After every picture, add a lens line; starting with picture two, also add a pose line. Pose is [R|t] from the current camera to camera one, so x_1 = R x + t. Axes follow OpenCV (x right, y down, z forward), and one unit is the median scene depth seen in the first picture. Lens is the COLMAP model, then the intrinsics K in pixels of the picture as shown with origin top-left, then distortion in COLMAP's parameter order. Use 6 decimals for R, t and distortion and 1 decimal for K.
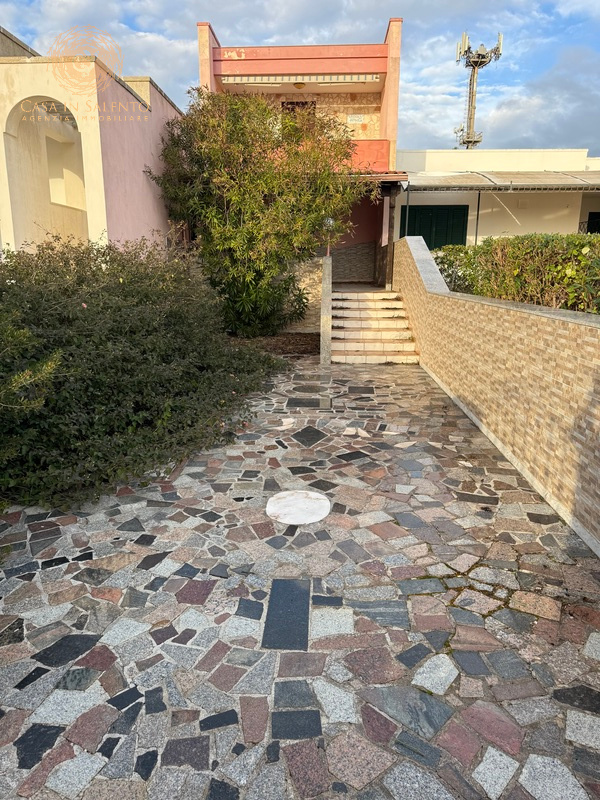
lens RADIAL K [[564.2, 0, 304.5], [0, 564.2, 403.8], [0, 0, 1]] dist [0.041449, -0.041664]
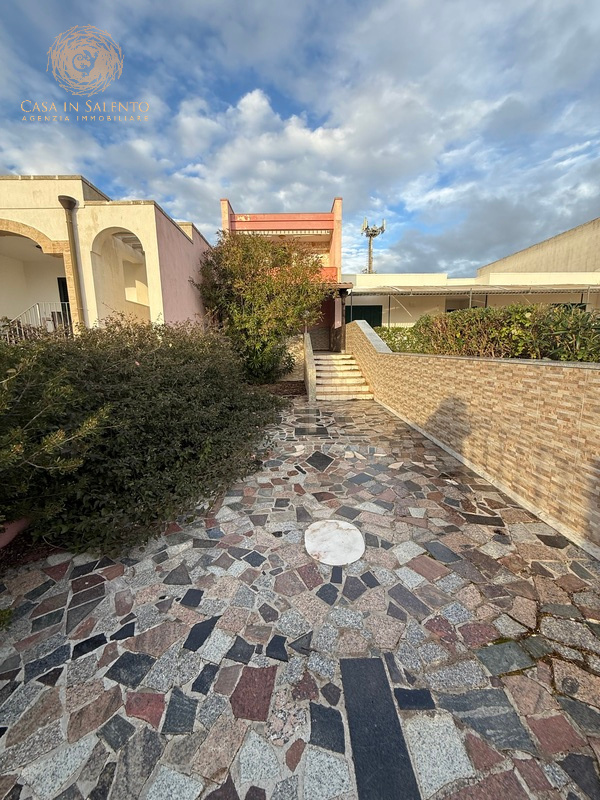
lens RADIAL K [[320.0, 0, 305.4], [0, 320.0, 397.1], [0, 0, 1]] dist [-0.004220, 0.001882]
pose [[0.996919, -0.030090, 0.072439, -0.085342], [0.035329, 0.996767, -0.072166, -0.042519], [-0.070033, 0.074502, 0.994759, 0.305478]]
